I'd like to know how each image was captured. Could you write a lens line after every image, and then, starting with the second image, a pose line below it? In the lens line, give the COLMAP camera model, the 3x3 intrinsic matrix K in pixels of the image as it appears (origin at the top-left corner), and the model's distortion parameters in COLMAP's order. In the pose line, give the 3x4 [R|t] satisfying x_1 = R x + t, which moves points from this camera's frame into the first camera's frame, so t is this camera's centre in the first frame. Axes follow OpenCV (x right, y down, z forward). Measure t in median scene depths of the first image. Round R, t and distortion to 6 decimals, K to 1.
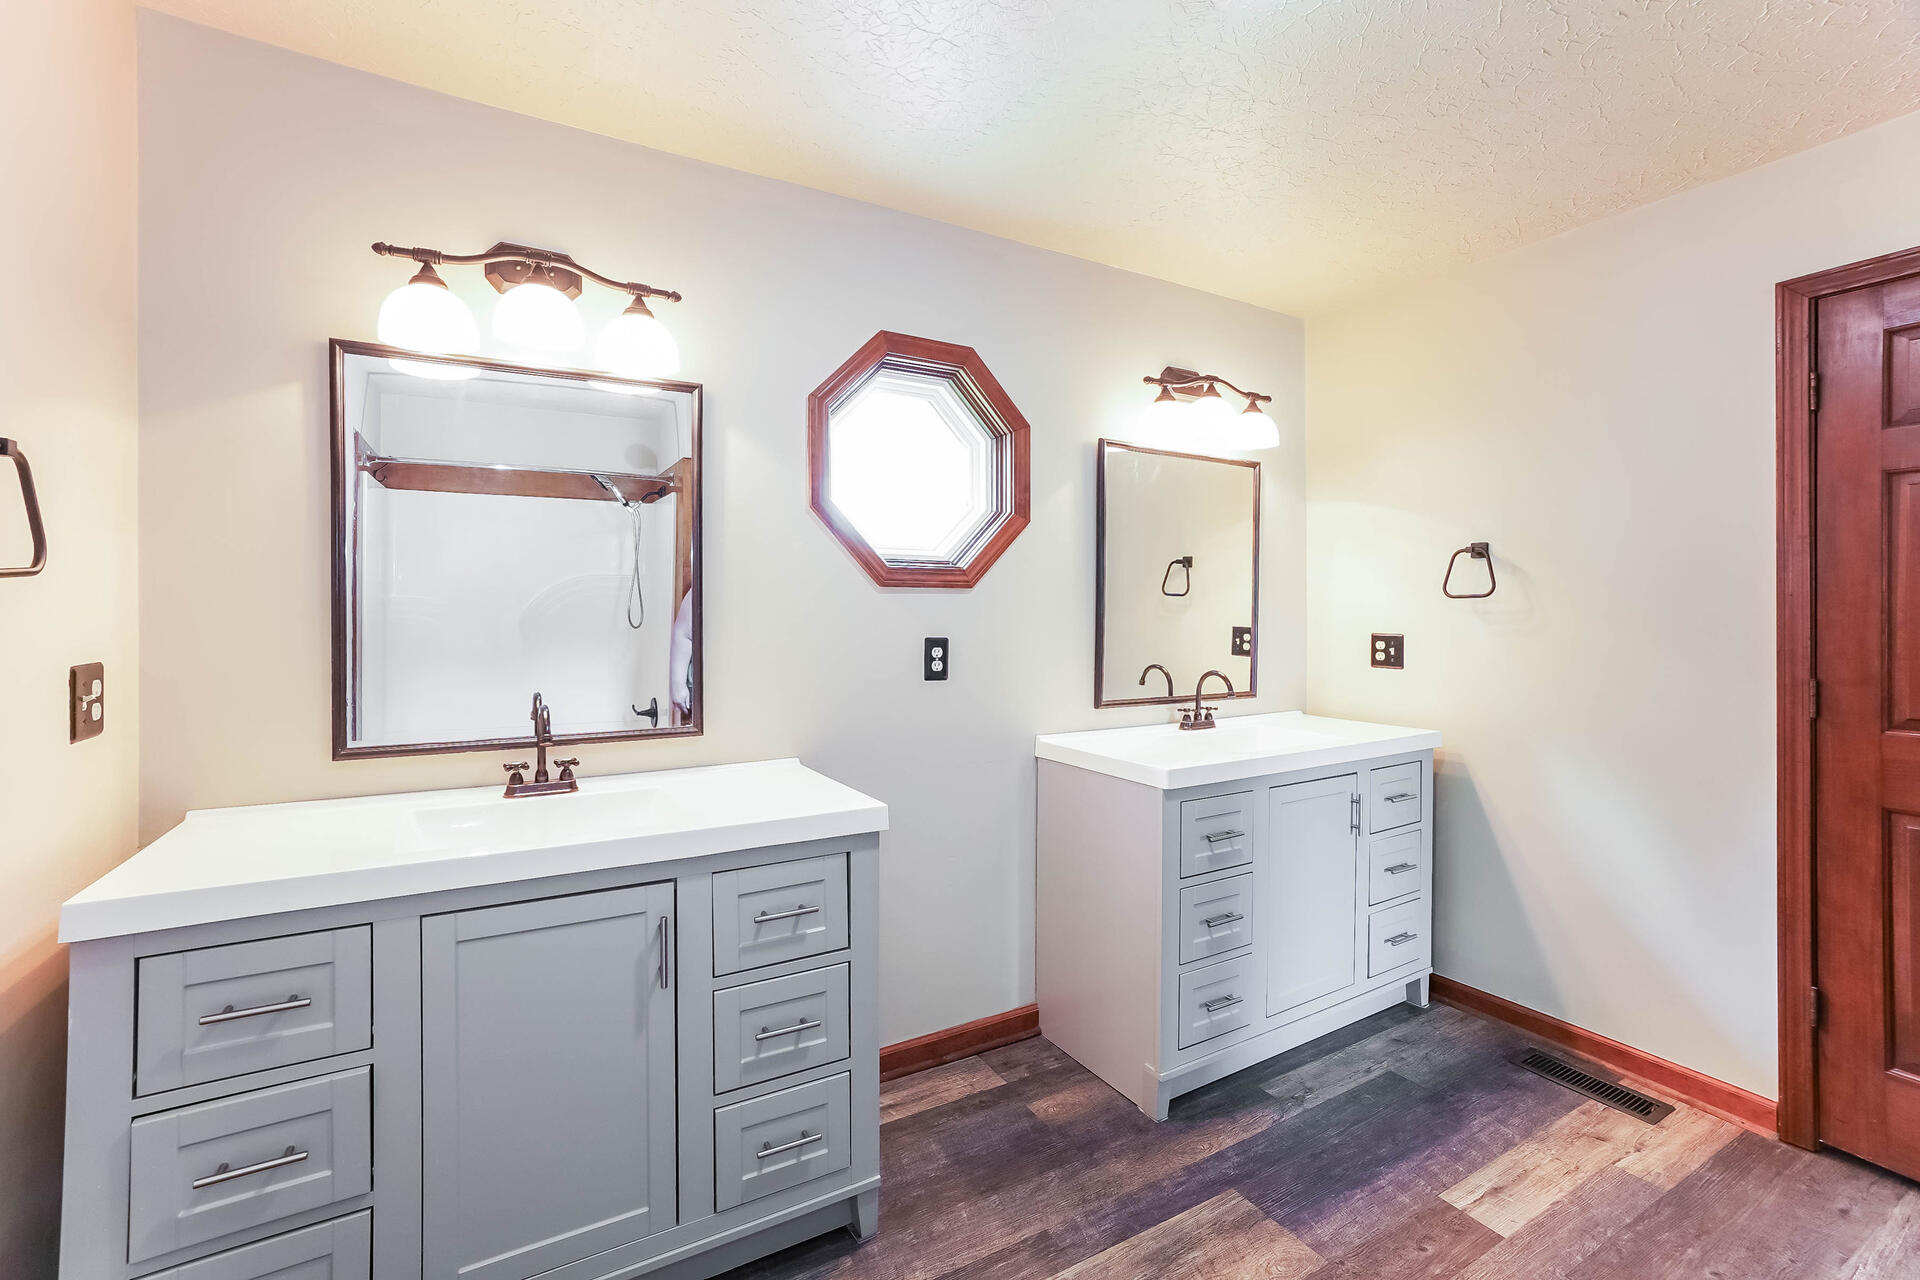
lens RADIAL K [[822.5, 0, 952.1], [0, 822.5, 631.3], [0, 0, 1]] dist [-0.020710, -0.000286]
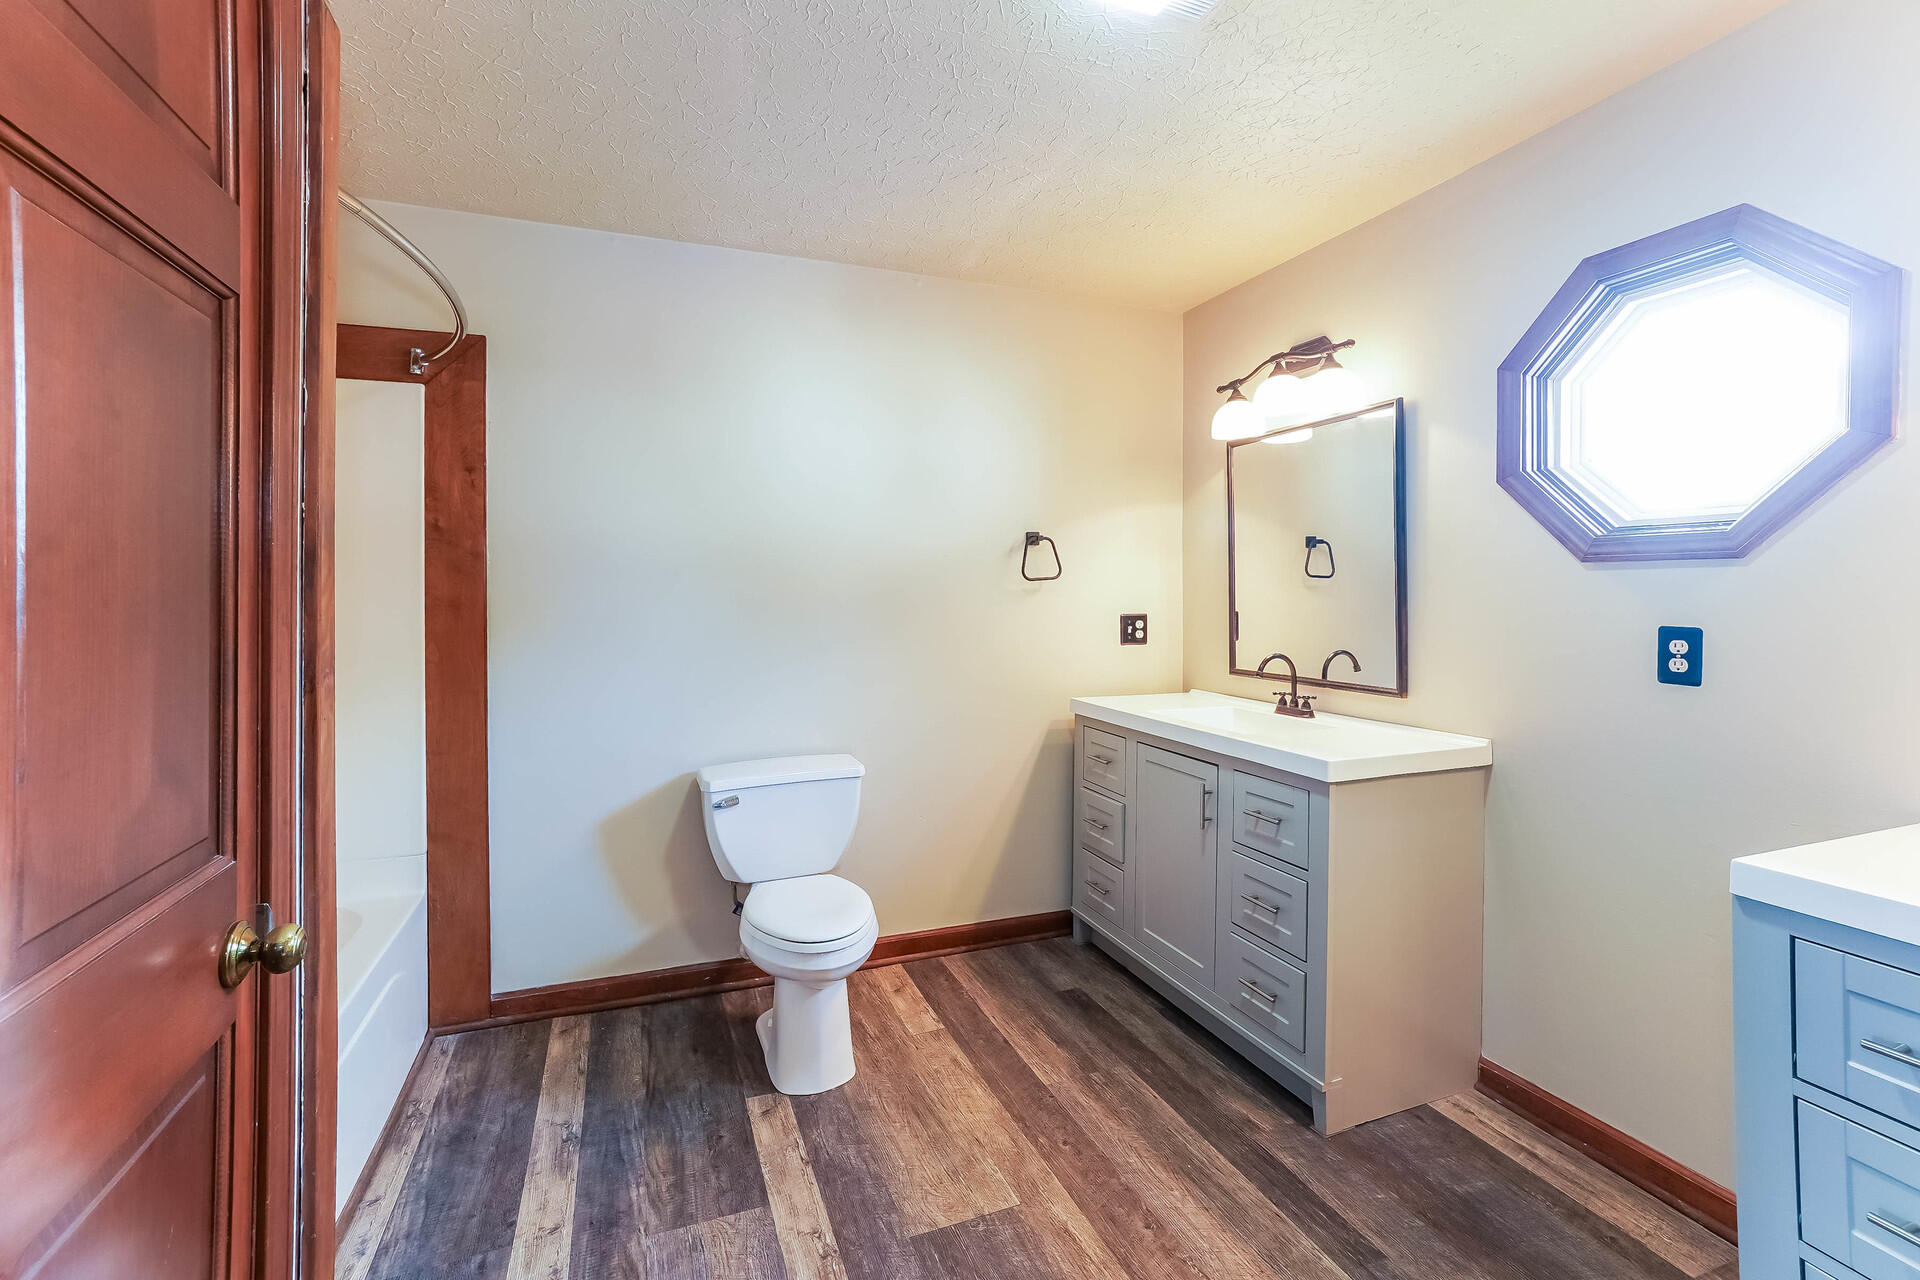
lens RADIAL K [[841.2, 0, 957.9], [0, 841.2, 605.3], [0, 0, 1]] dist [-0.001595, -0.000195]
pose [[-0.129782, 0.016871, -0.991399, 1.142041], [-0.025613, 0.999465, 0.020361, -0.014961], [0.991212, 0.028035, -0.129280, 0.629538]]
